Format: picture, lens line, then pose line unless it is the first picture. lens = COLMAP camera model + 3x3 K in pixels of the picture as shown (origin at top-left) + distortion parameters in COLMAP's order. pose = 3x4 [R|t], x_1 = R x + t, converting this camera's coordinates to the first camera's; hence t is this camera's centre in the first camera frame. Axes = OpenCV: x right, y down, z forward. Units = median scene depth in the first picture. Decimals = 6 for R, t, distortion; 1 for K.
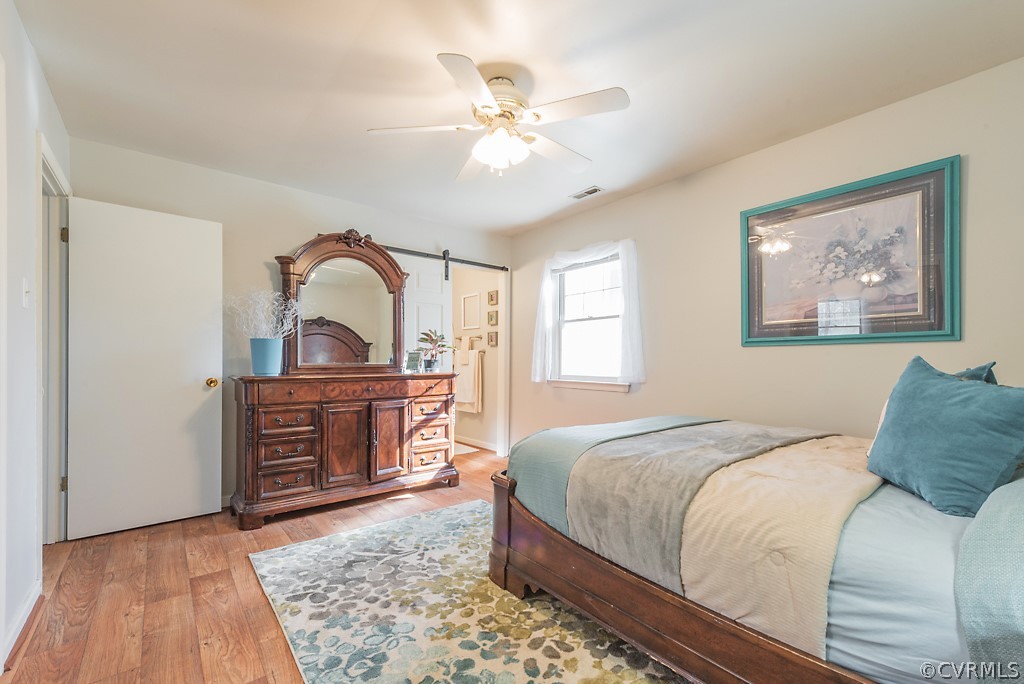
lens RADIAL K [[439.6, 0, 511.3], [0, 439.6, 358.8], [0, 0, 1]] dist [0.020867, 0.000114]
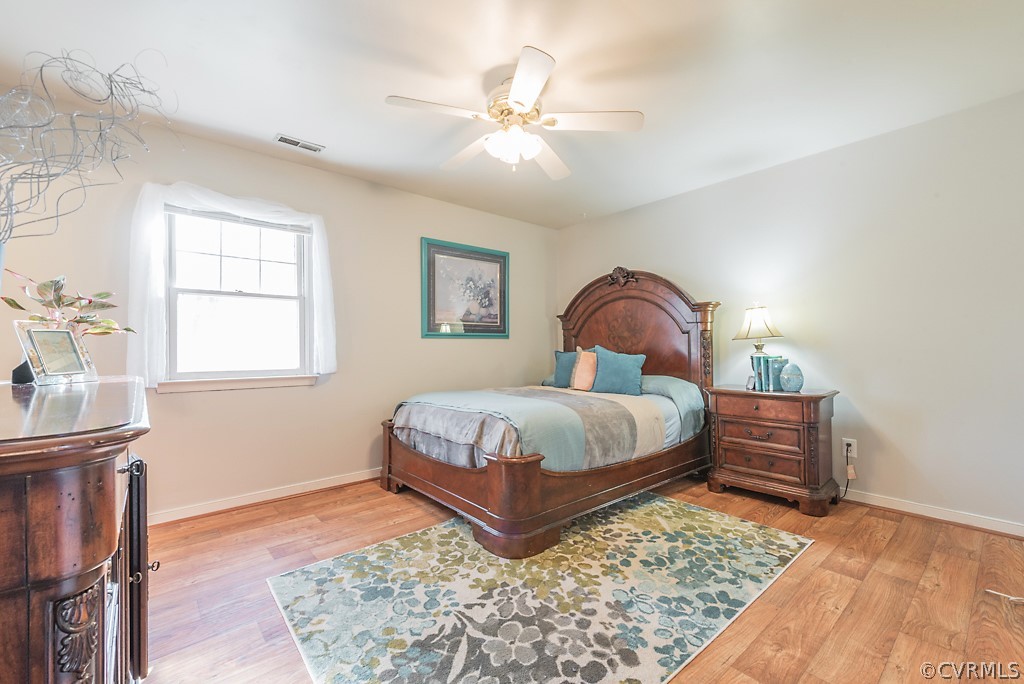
lens RADIAL K [[421.1, 0, 510.6], [0, 421.1, 346.9], [0, 0, 1]] dist [0.018080, -0.000050]
pose [[-0.026679, 0.001876, 0.999642, -1.010071], [0.005346, 0.999984, -0.001734, 0.003202], [-0.999630, 0.005298, -0.026689, 1.028783]]
